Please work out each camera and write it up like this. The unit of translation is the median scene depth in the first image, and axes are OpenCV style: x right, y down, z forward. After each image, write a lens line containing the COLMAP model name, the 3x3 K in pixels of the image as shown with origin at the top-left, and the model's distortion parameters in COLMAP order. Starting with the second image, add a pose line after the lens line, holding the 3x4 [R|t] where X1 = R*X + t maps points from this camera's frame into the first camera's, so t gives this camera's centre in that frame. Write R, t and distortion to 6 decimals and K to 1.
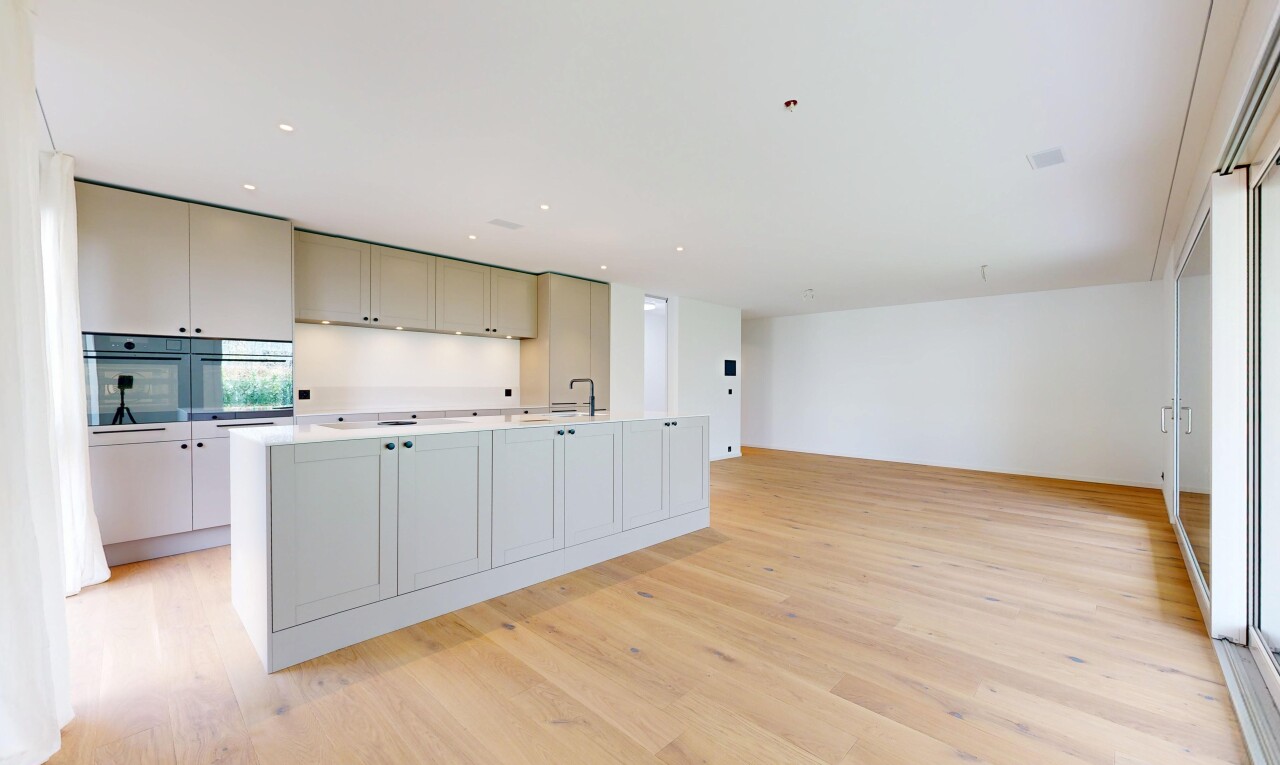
lens RADIAL K [[500.1, 0, 638.2], [0, 500.1, 385.6], [0, 0, 1]] dist [-0.000701, -0.000138]
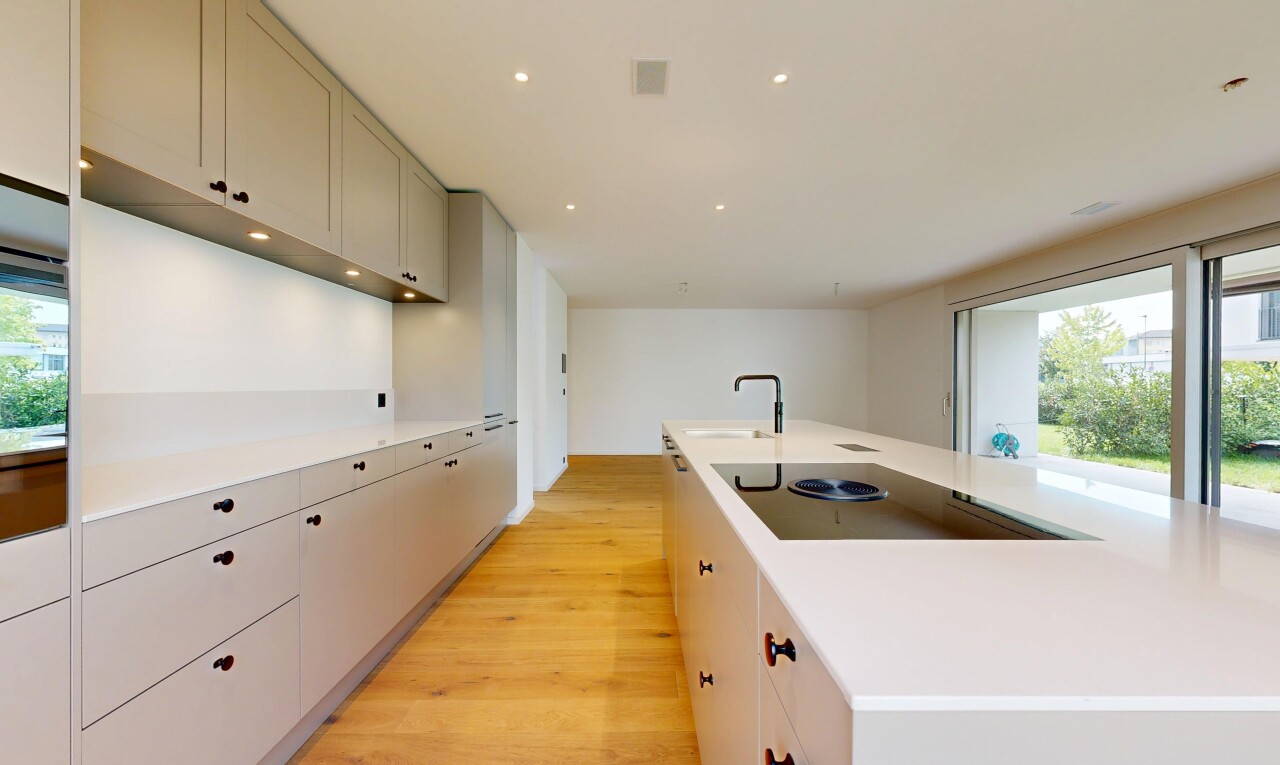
lens RADIAL K [[500.1, 0, 638.2], [0, 500.1, 385.6], [0, 0, 1]] dist [-0.000701, -0.000138]
pose [[0.714722, -0.006841, 0.699375, -0.448638], [0.005055, 0.999977, 0.004616, -0.002546], [-0.699390, 0.000236, 0.714740, 0.443341]]
